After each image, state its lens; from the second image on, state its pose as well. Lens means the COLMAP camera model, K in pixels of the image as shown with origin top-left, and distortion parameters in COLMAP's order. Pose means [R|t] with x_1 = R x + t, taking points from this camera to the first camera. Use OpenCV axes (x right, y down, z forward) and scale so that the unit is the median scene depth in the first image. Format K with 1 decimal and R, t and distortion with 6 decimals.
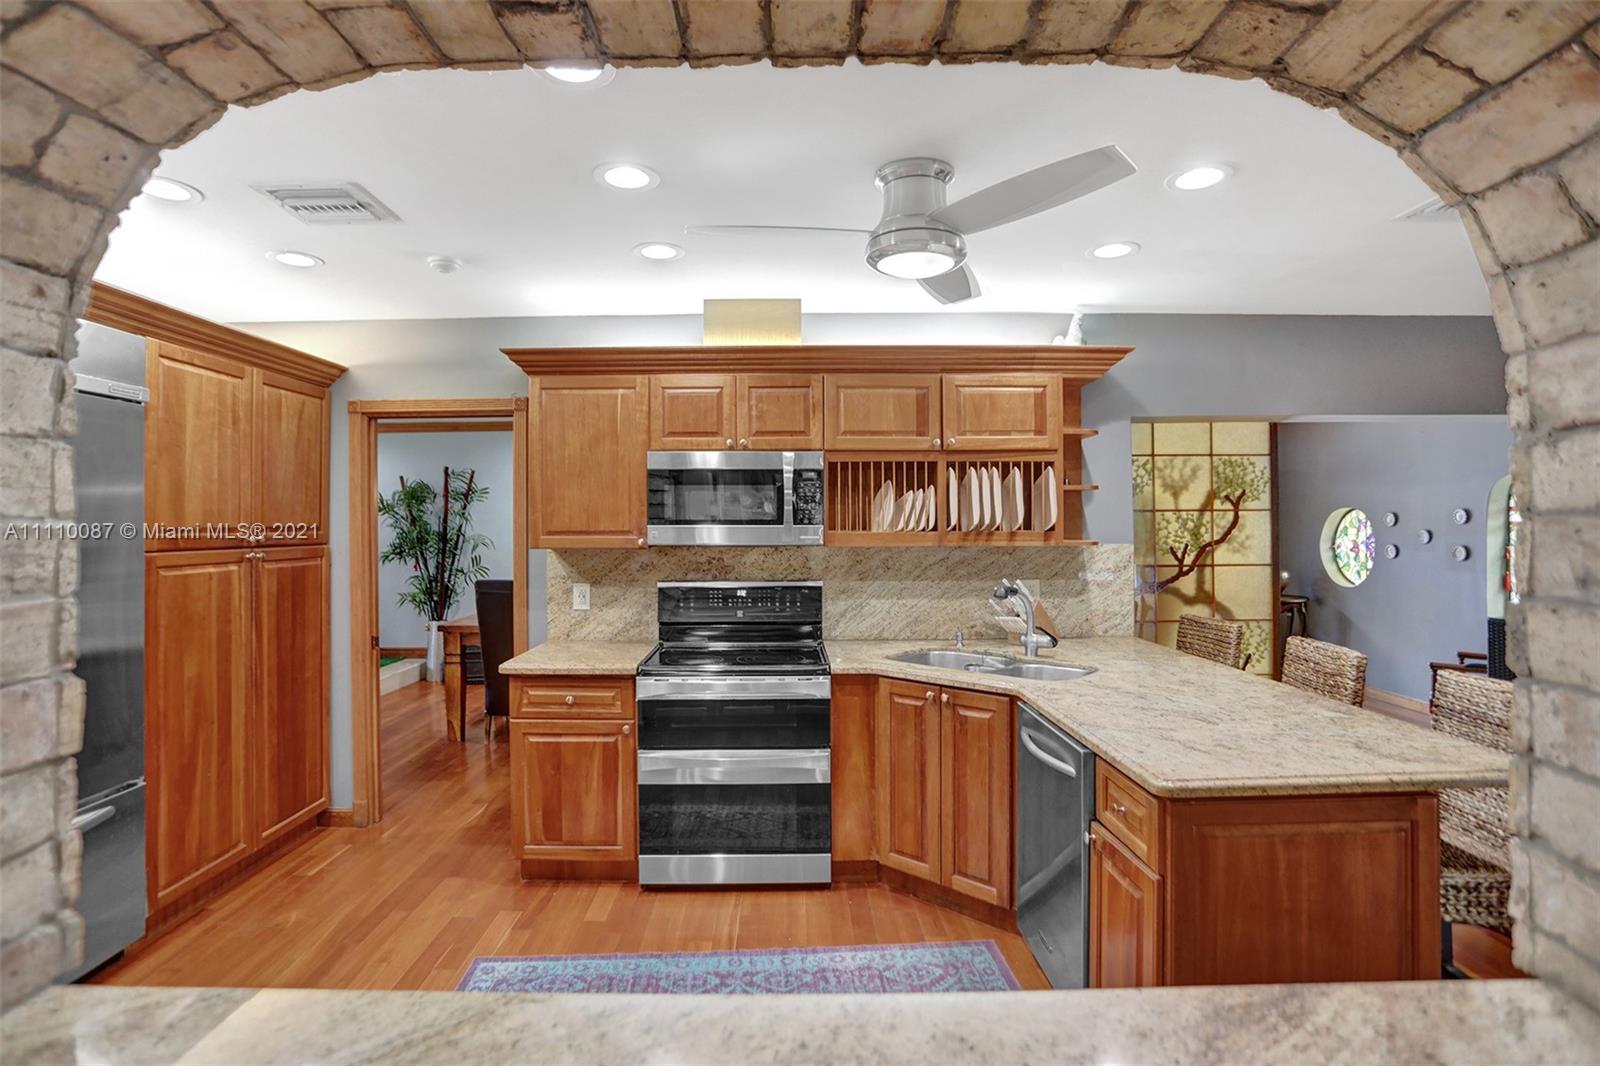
lens RADIAL K [[802.6, 0, 788.5], [0, 802.6, 523.1], [0, 0, 1]] dist [-0.068931, 0.033769]
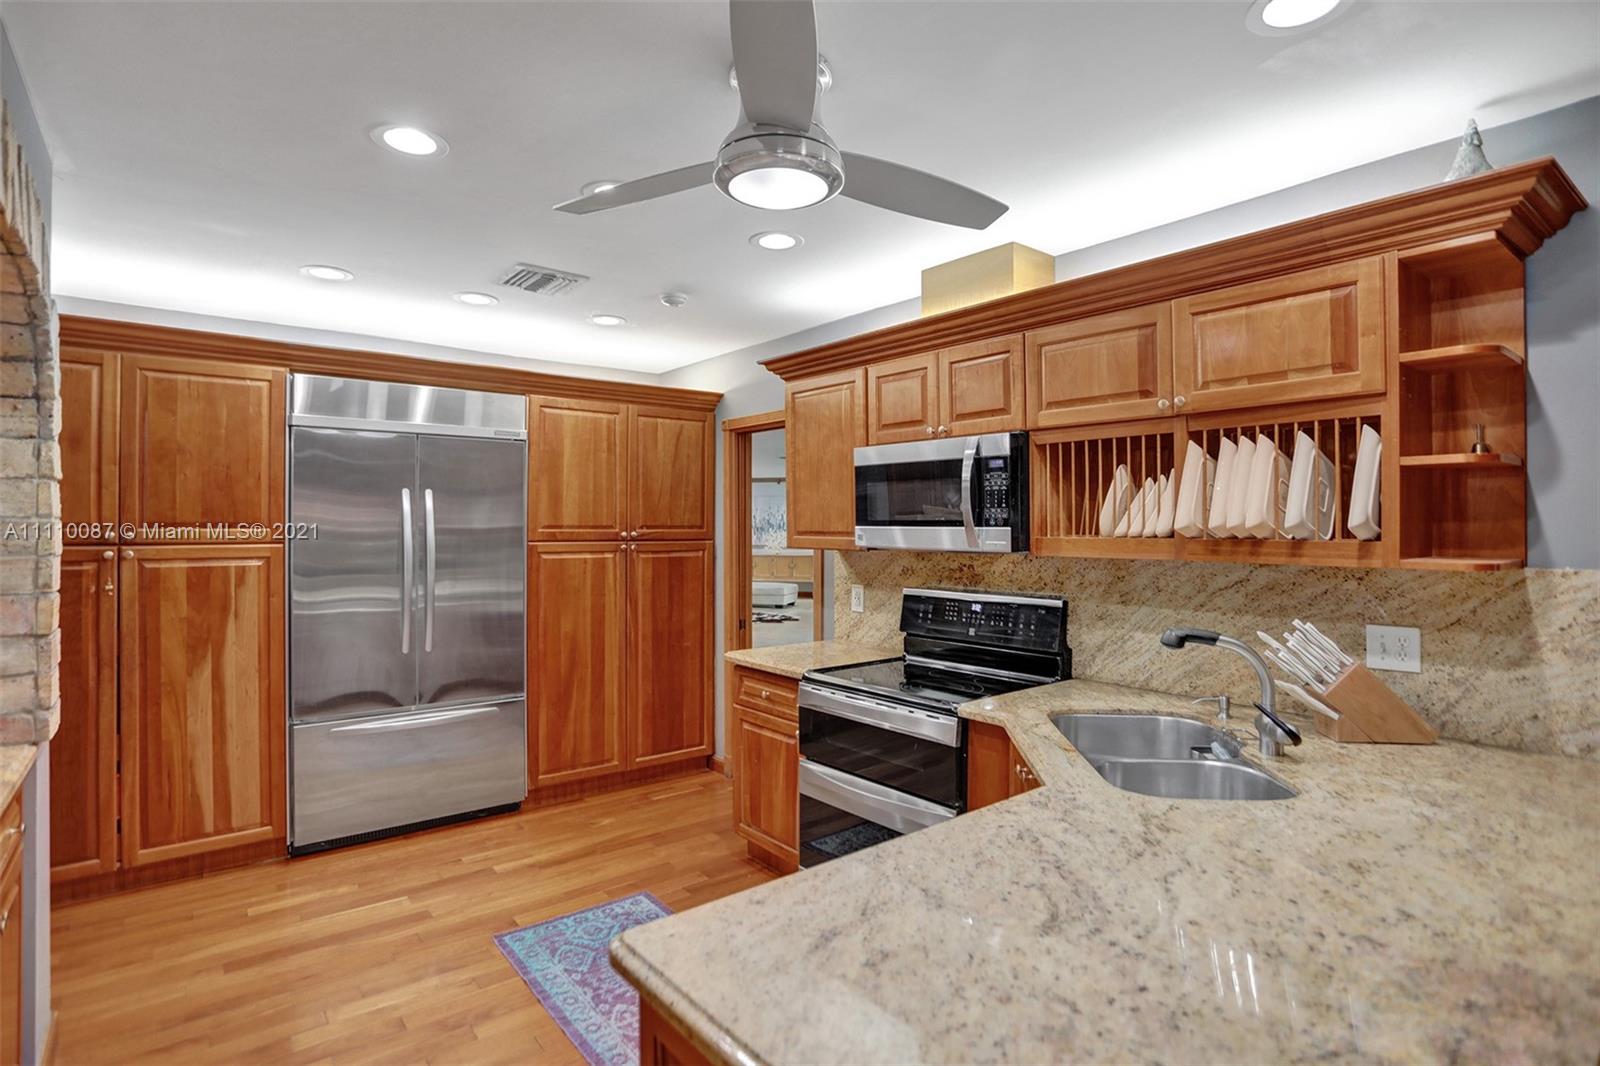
lens RADIAL K [[802.6, 0, 788.5], [0, 802.6, 523.1], [0, 0, 1]] dist [-0.068931, 0.033769]
pose [[0.622308, 0.003509, -0.782765, 0.501419], [-0.005411, 0.999985, 0.000181, -0.000524], [0.782754, 0.004123, 0.622317, 0.340832]]
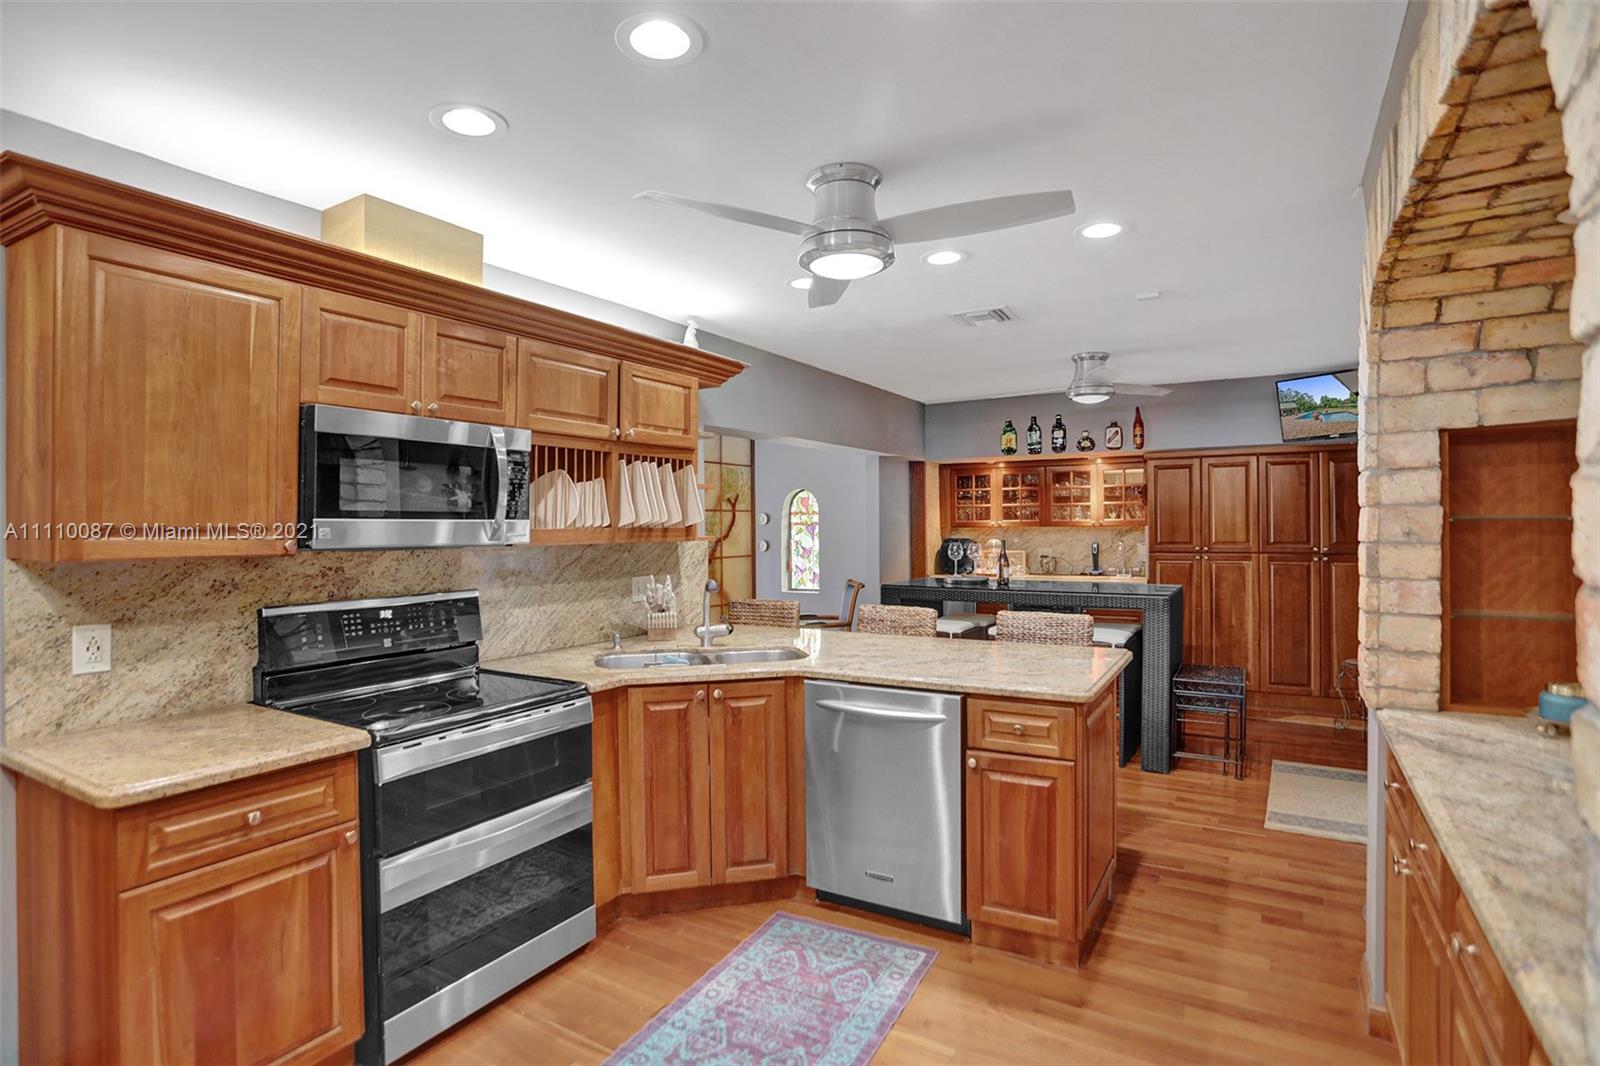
lens RADIAL K [[802.6, 0, 788.5], [0, 802.6, 523.1], [0, 0, 1]] dist [-0.068931, 0.033769]
pose [[0.524853, 0.002859, 0.851188, -0.499726], [0.004748, 0.999969, -0.006286, 0.011984], [-0.851179, 0.007341, 0.524824, 0.335044]]
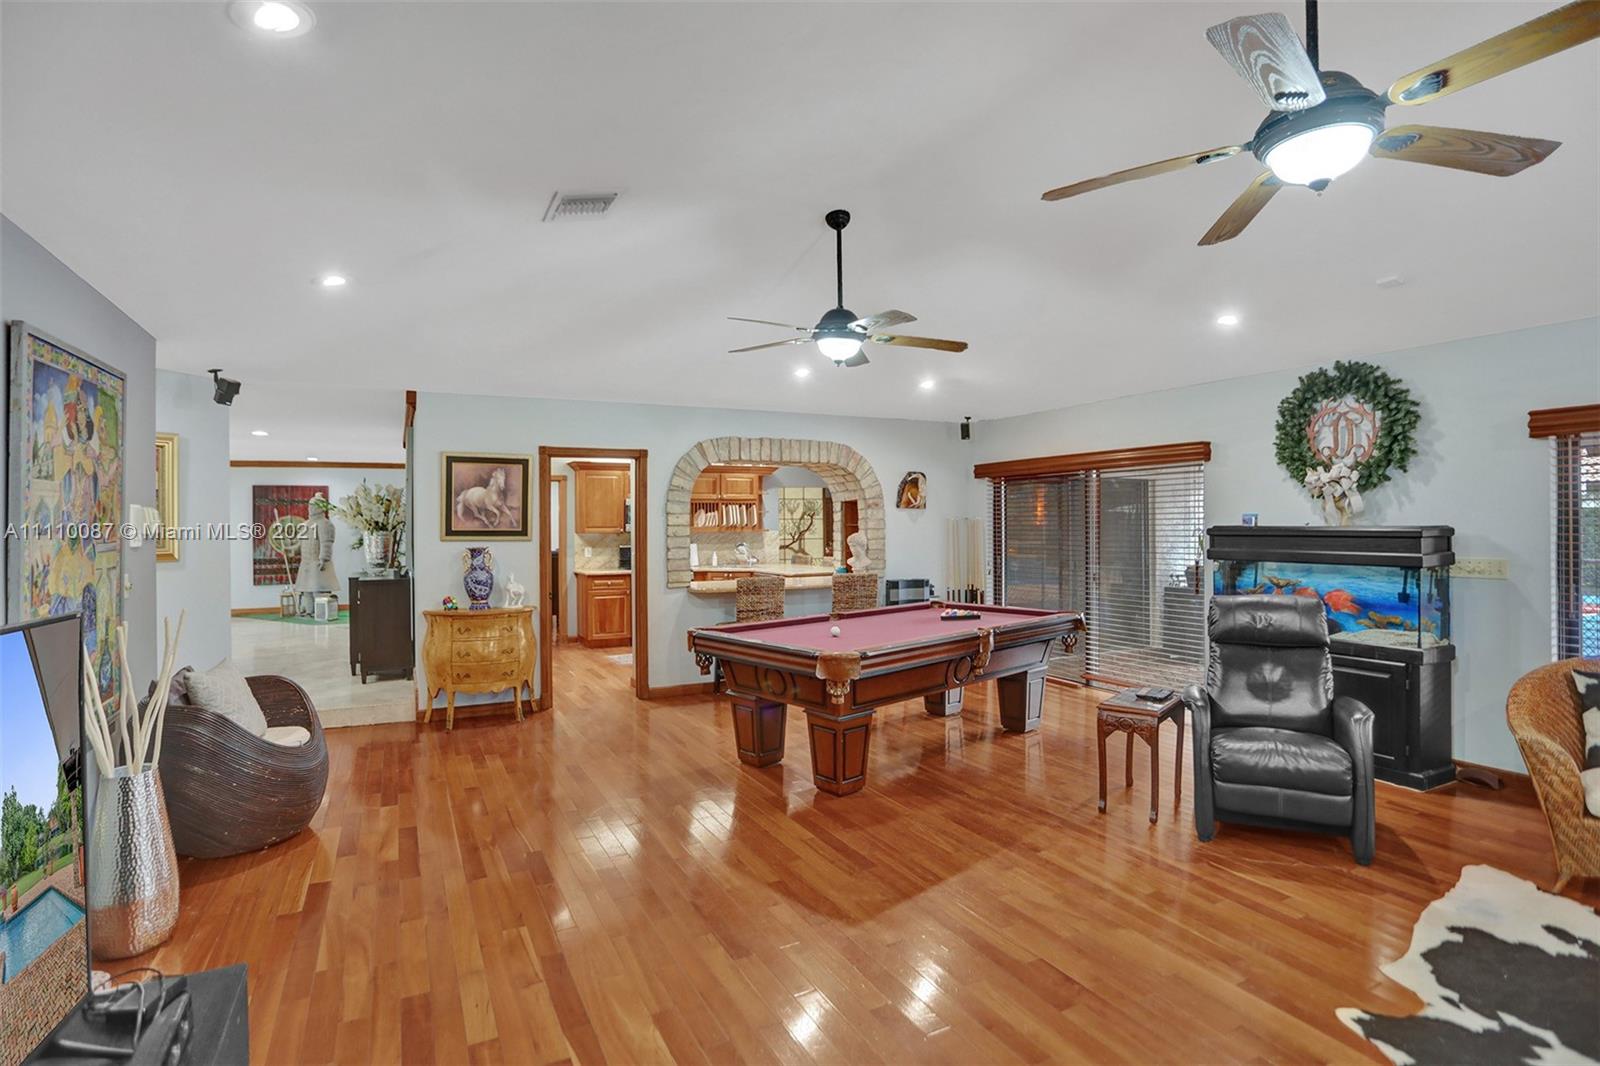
lens RADIAL K [[807.8, 0, 779.4], [0, 807.8, 520.4], [0, 0, 1]] dist [-0.080153, 0.051197]
pose [[0.899616, 0.000728, 0.436681, -0.916271], [0.002690, 0.999970, -0.007210, 0.009735], [-0.436673, 0.007661, 0.899588, -1.781816]]
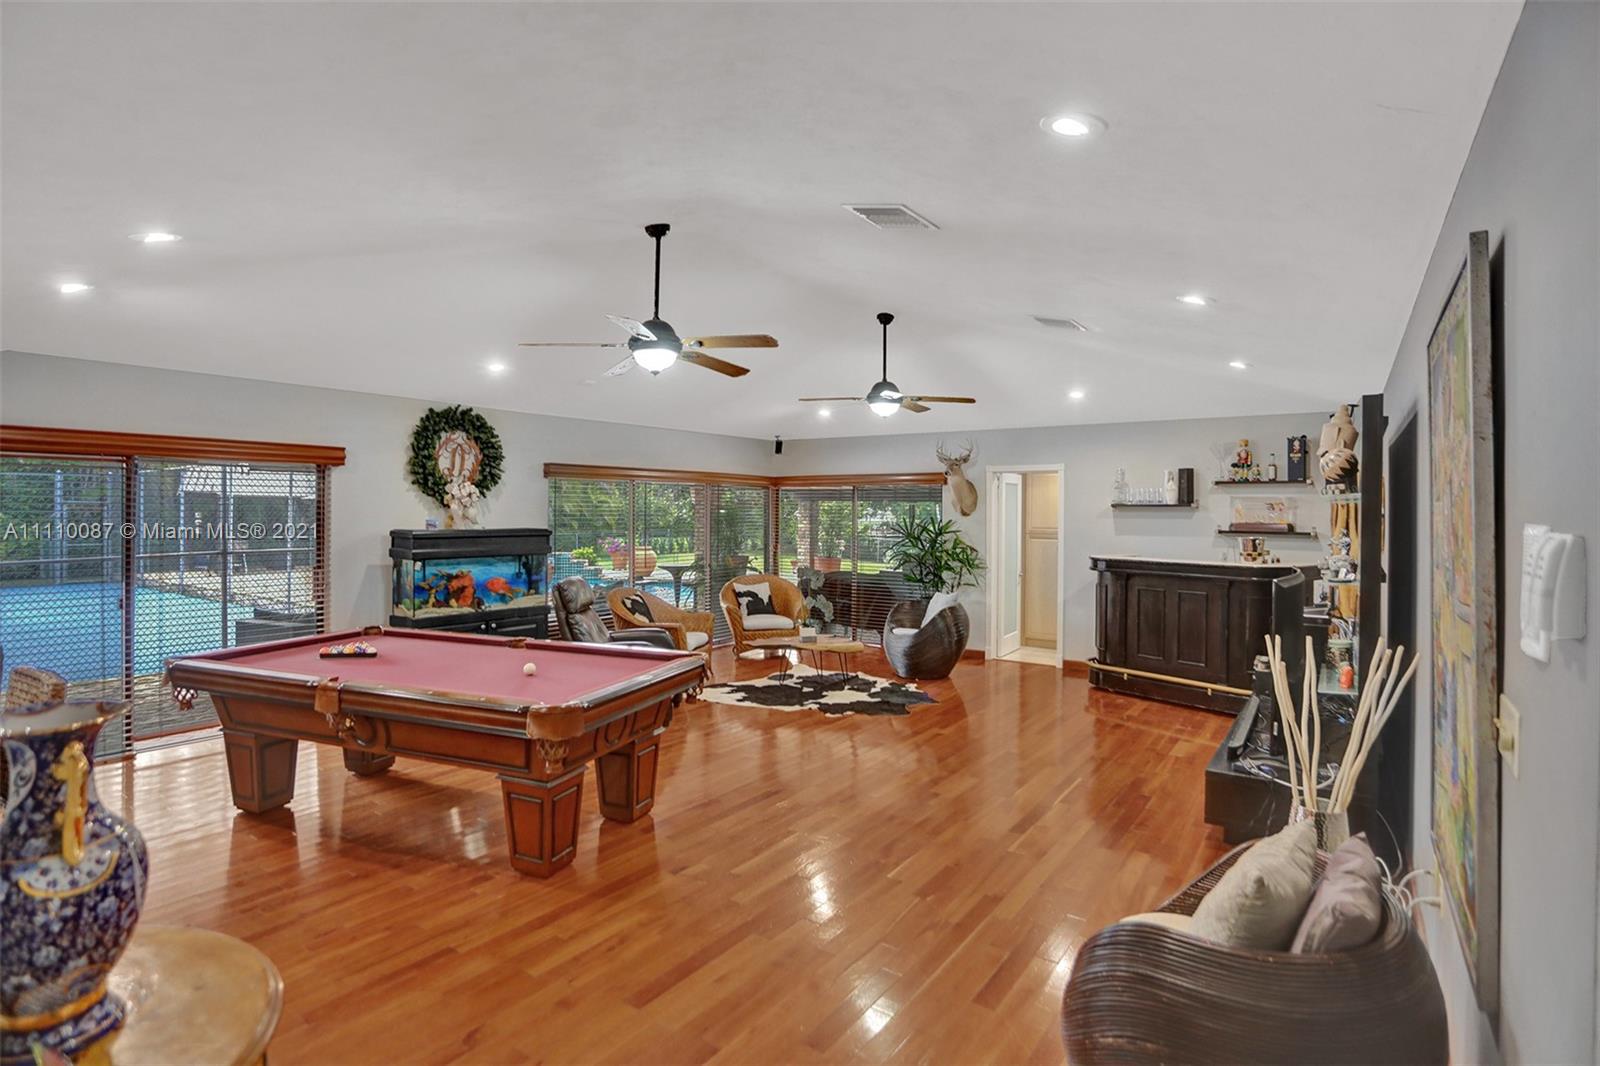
lens RADIAL K [[802.6, 0, 788.5], [0, 802.6, 523.1], [0, 0, 1]] dist [-0.068931, 0.033769]
pose [[-0.802546, -0.007708, 0.596540, -1.175136], [-0.001008, 0.999933, 0.011565, -0.024302], [-0.596589, 0.008680, -0.802500, 0.128558]]
